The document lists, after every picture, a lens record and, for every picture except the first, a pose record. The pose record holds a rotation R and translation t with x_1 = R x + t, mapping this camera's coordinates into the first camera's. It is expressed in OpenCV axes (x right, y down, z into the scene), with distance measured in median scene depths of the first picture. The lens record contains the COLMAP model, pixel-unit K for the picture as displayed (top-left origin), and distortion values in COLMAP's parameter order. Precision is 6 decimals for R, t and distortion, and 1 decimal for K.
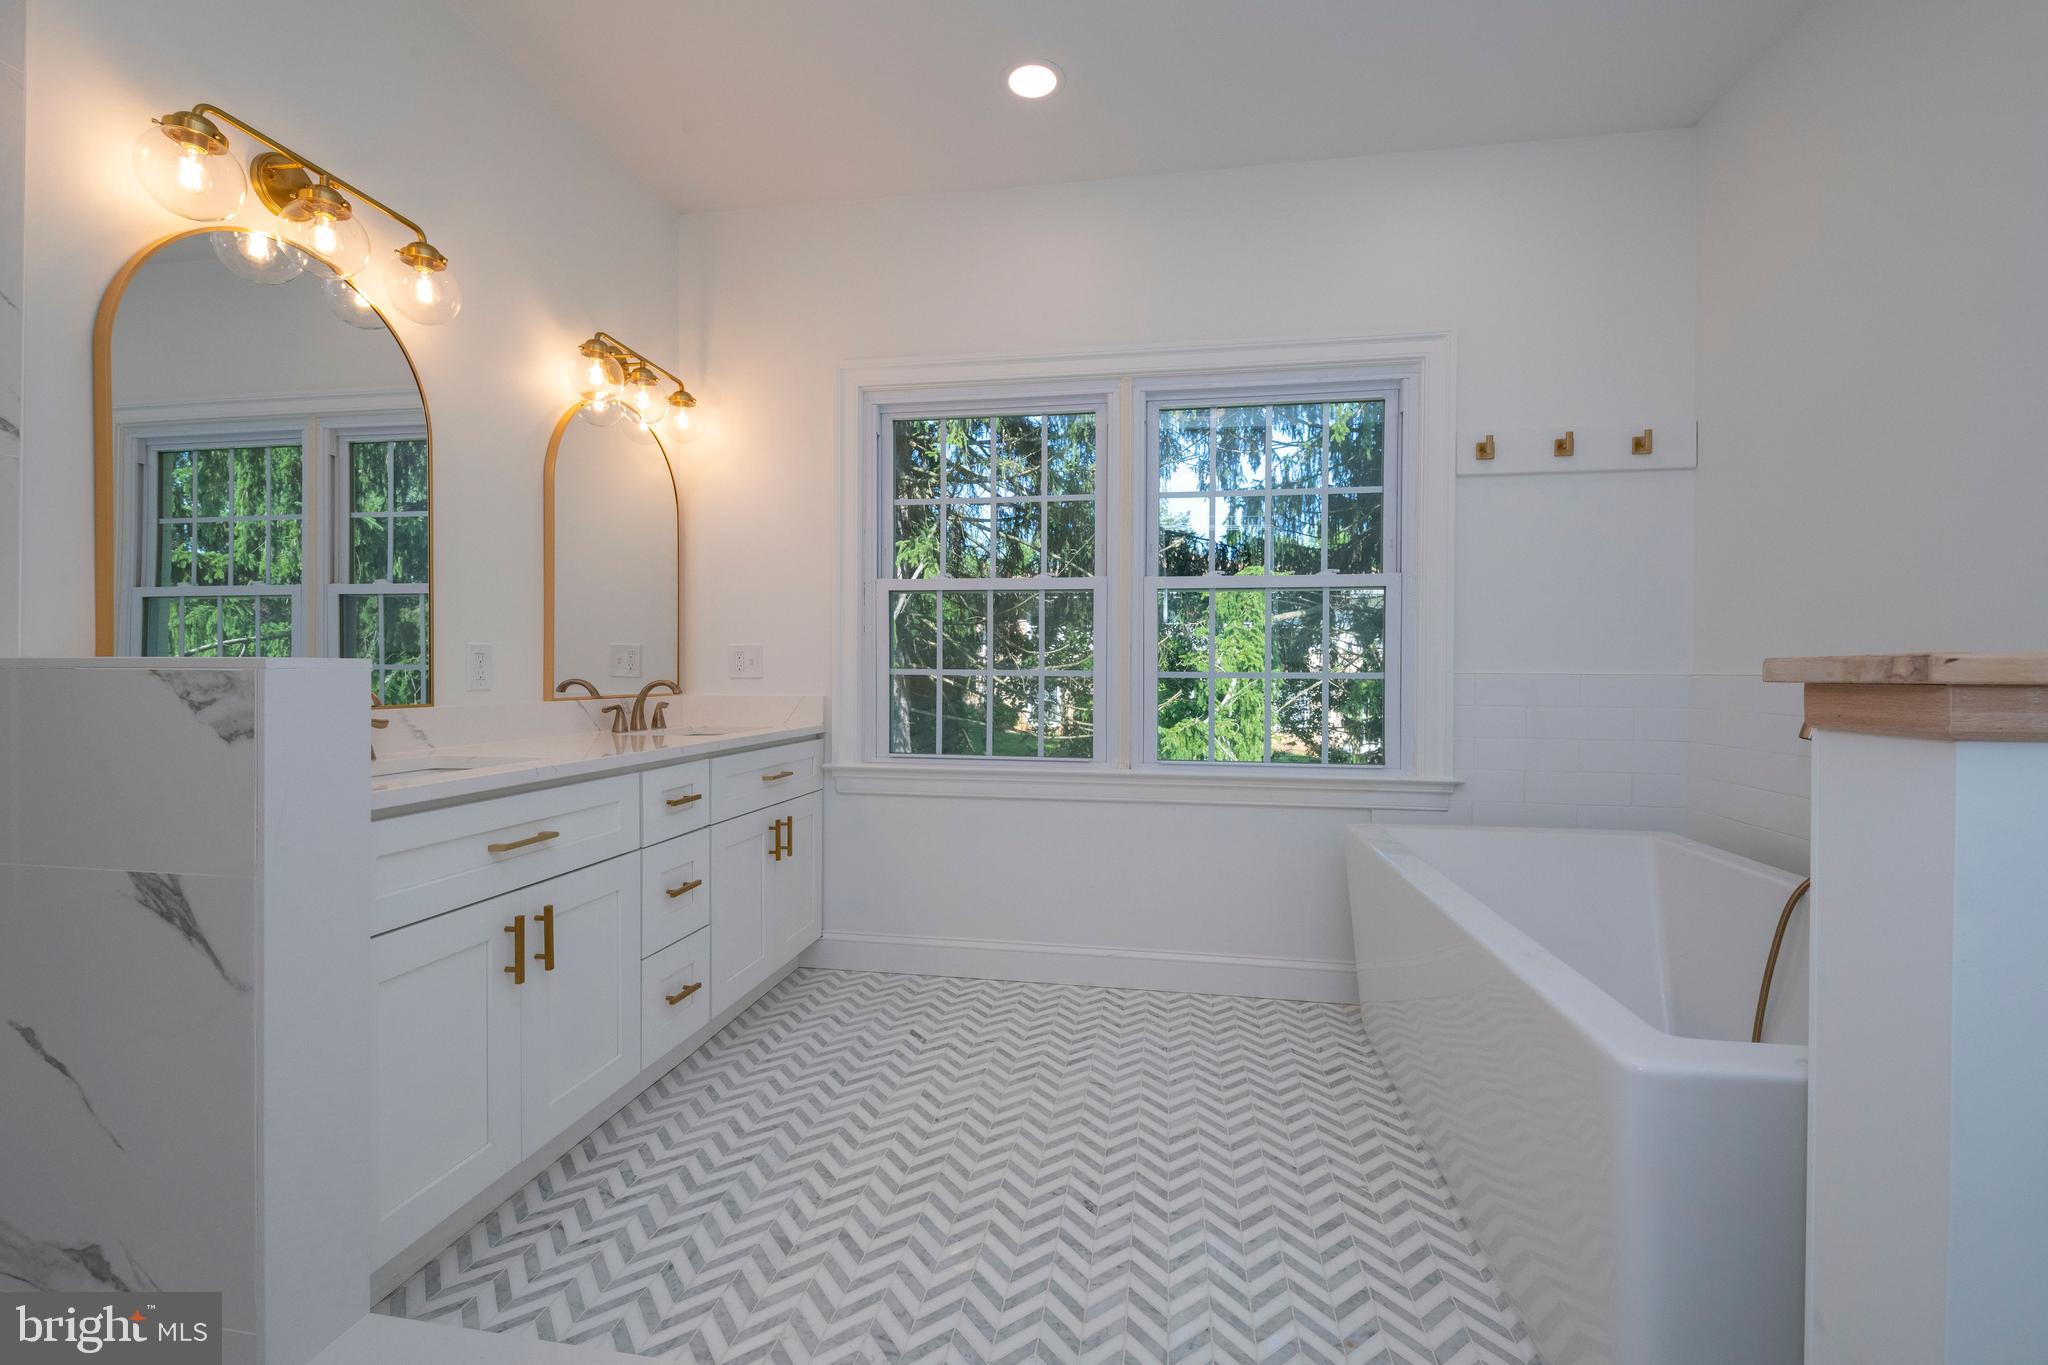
lens RADIAL K [[881.7, 0, 1024.4], [0, 881.7, 678.4], [0, 0, 1]] dist [-0.001175, -0.002276]
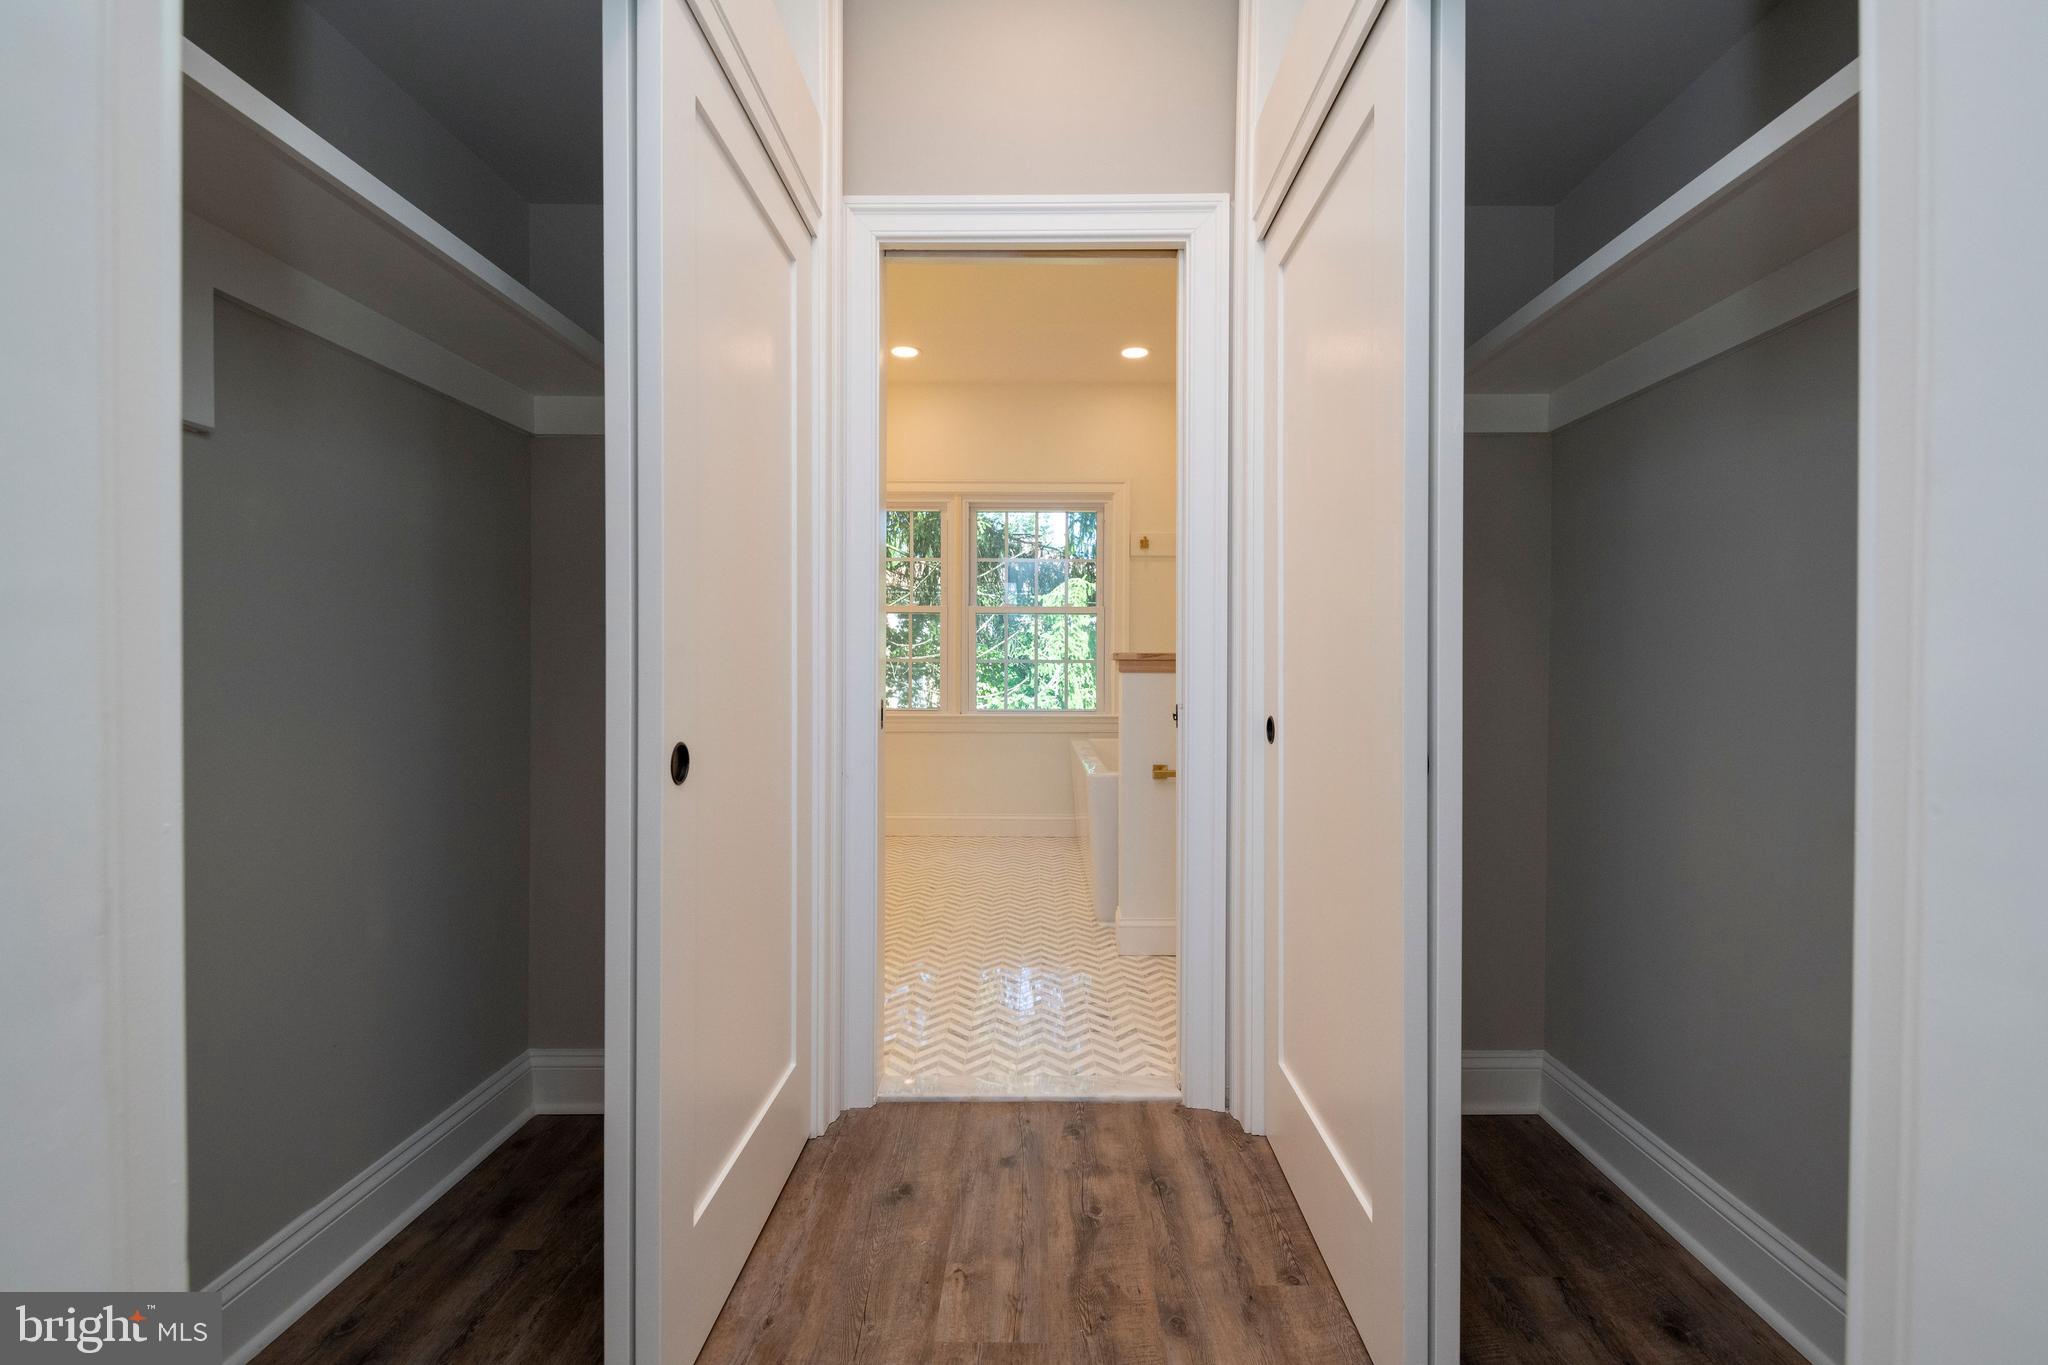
lens RADIAL K [[881.7, 0, 1028.3], [0, 881.7, 666.5], [0, 0, 1]] dist [-0.001175, -0.002276]
pose [[0.988072, -0.002920, 0.153962, -0.003152], [0.003178, 0.999994, -0.001426, 0.001358], [-0.153957, 0.001898, 0.988076, -0.162749]]
